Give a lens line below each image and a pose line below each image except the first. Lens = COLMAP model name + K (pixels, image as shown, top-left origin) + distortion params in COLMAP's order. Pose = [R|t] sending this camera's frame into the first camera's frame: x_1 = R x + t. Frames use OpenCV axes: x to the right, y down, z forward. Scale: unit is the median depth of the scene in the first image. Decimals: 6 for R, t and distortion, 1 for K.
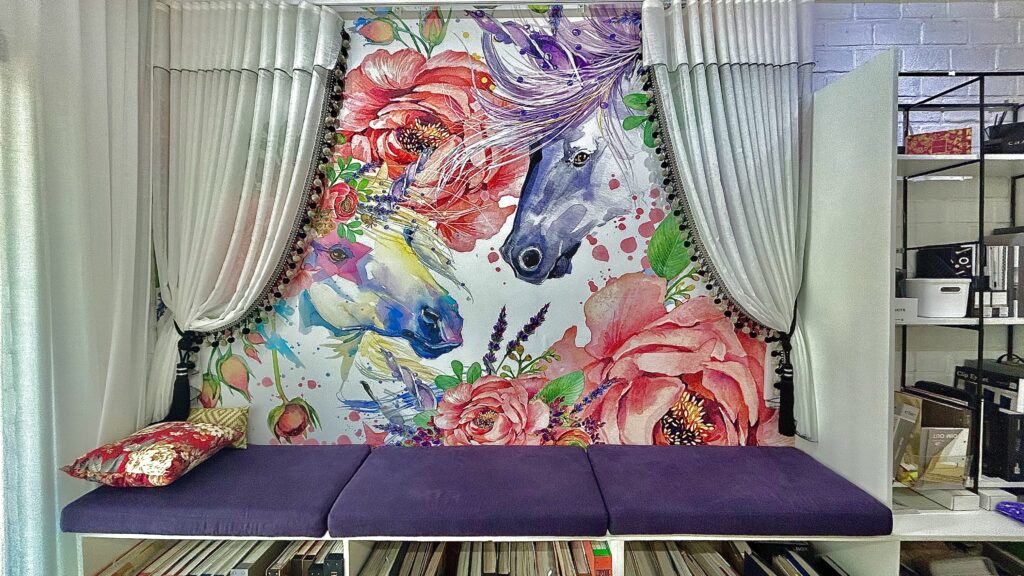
lens RADIAL K [[409.5, 0, 510.5], [0, 409.5, 283.5], [0, 0, 1]] dist [0.000204, -0.000452]
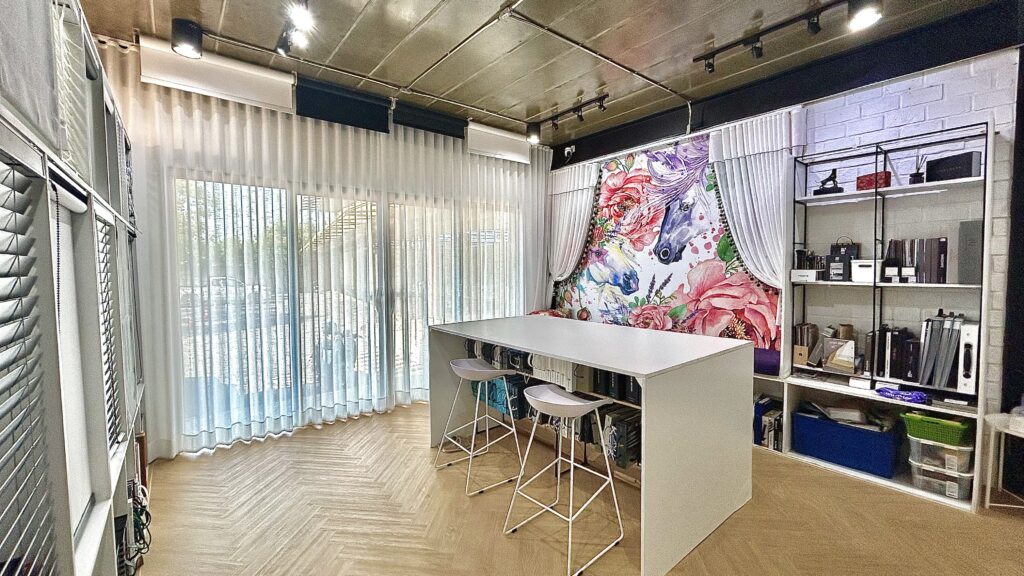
lens RADIAL K [[409.5, 0, 511.9], [0, 409.5, 285.3], [0, 0, 1]] dist [0.000204, -0.000452]
pose [[0.636693, 0.033612, -0.770385, 1.272583], [-0.010301, 0.999331, 0.035087, 0.044580], [0.771049, -0.014404, 0.636613, -1.116865]]
